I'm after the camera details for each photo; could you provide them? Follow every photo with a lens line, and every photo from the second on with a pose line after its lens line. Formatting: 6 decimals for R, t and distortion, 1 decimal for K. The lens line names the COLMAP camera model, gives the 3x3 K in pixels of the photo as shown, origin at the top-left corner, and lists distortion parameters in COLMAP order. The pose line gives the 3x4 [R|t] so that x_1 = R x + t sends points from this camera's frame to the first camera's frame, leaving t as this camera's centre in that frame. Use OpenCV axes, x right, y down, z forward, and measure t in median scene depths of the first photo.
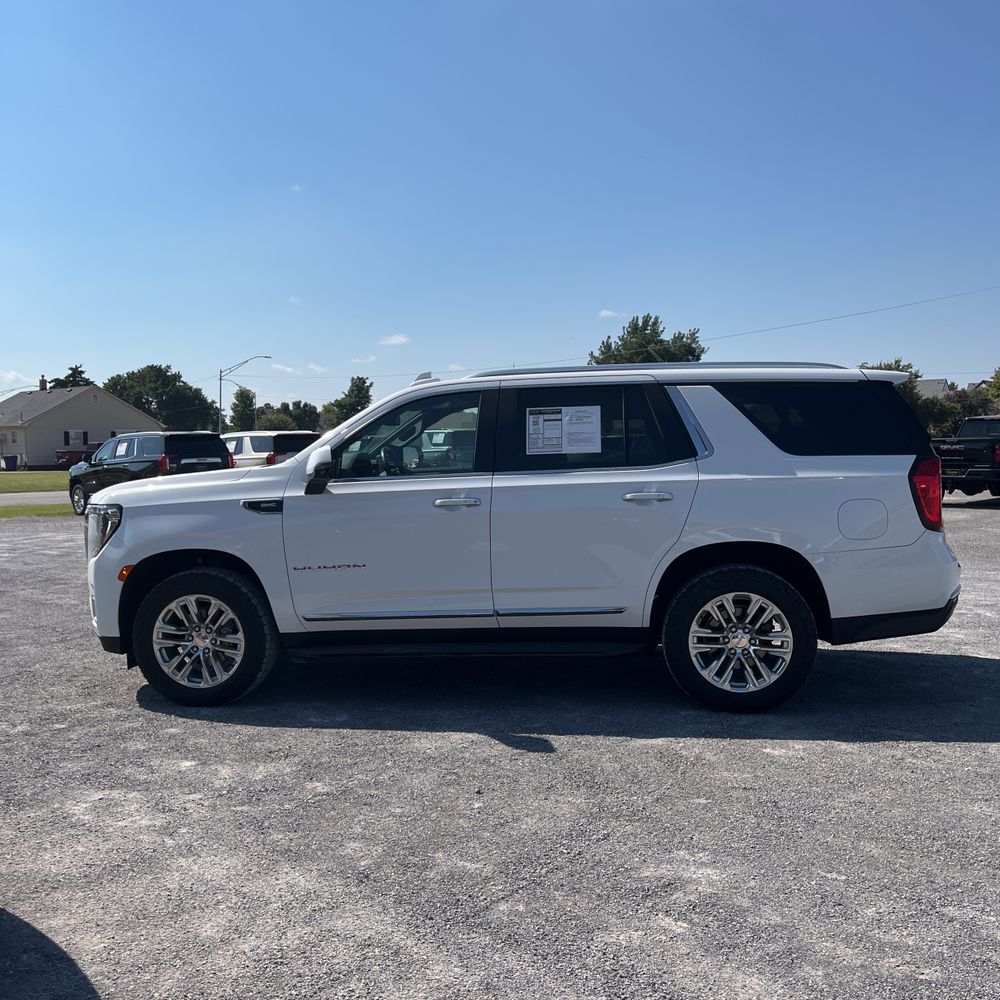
lens RADIAL K [[1015.8, 0, 496.9], [0, 1015.8, 514.6], [0, 0, 1]] dist [0.073815, -0.081775]
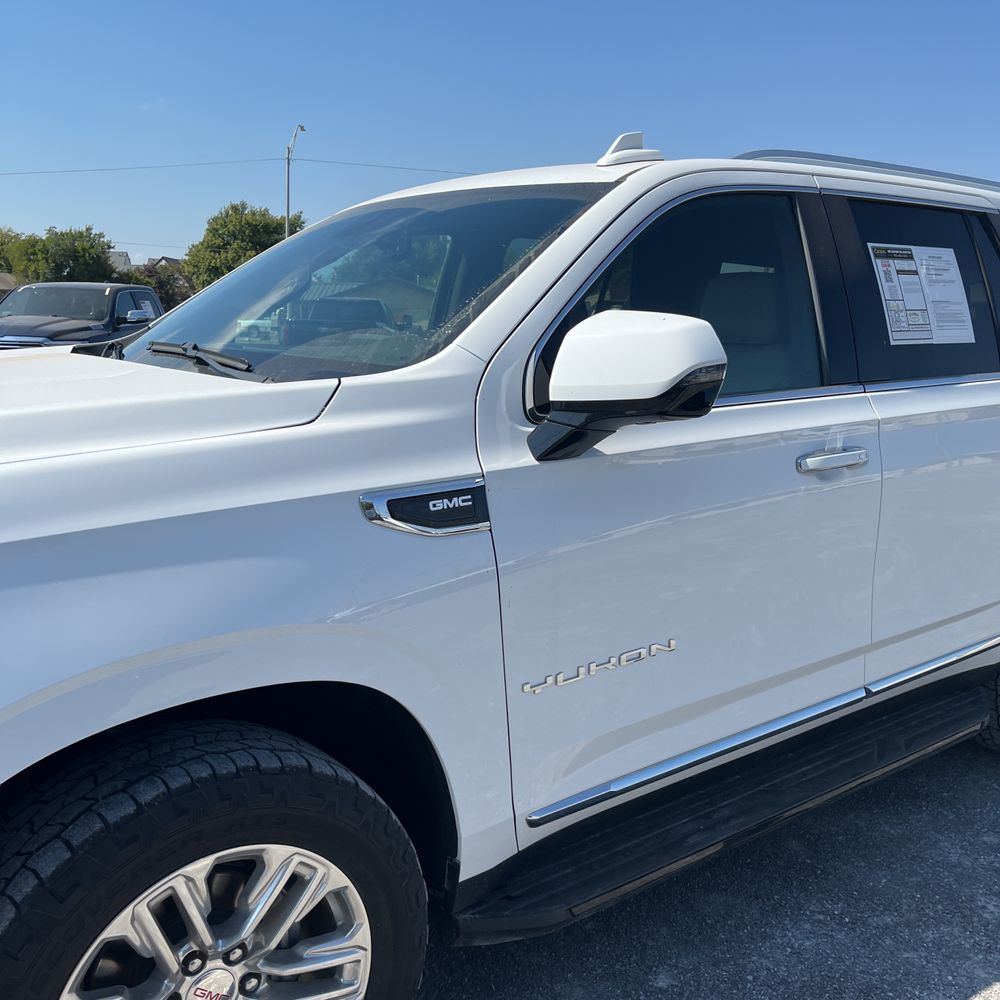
lens RADIAL K [[1015.8, 0, 496.9], [0, 1015.8, 514.6], [0, 0, 1]] dist [0.073815, -0.081775]
pose [[0.723170, -0.099637, 0.683446, -0.417521], [0.016236, 0.991719, 0.127399, -0.044061], [-0.690479, -0.081035, 0.718799, 0.763215]]
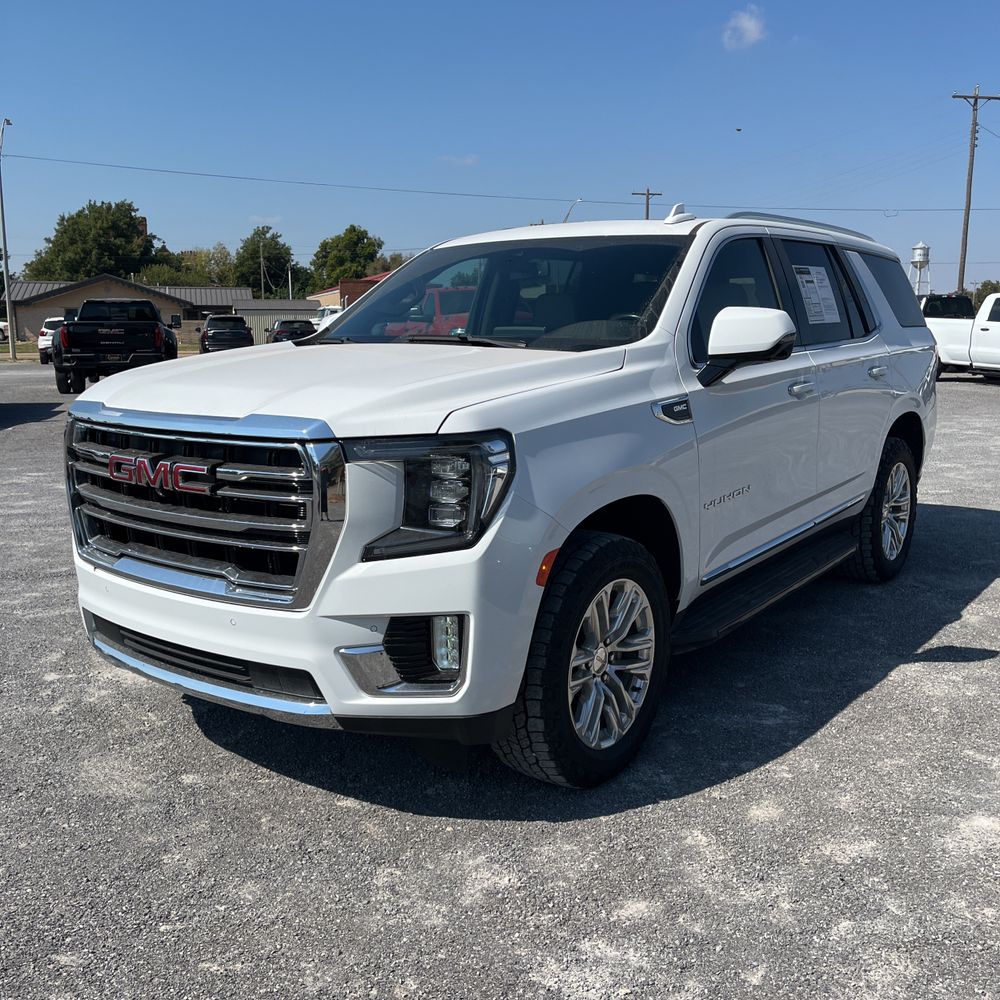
lens RADIAL K [[1015.8, 0, 496.9], [0, 1015.8, 514.6], [0, 0, 1]] dist [0.073815, -0.081775]
pose [[0.501952, -0.148999, 0.851964, -0.784462], [0.056459, 0.988593, 0.139630, -0.036442], [-0.863051, -0.021986, 0.504639, 0.782516]]
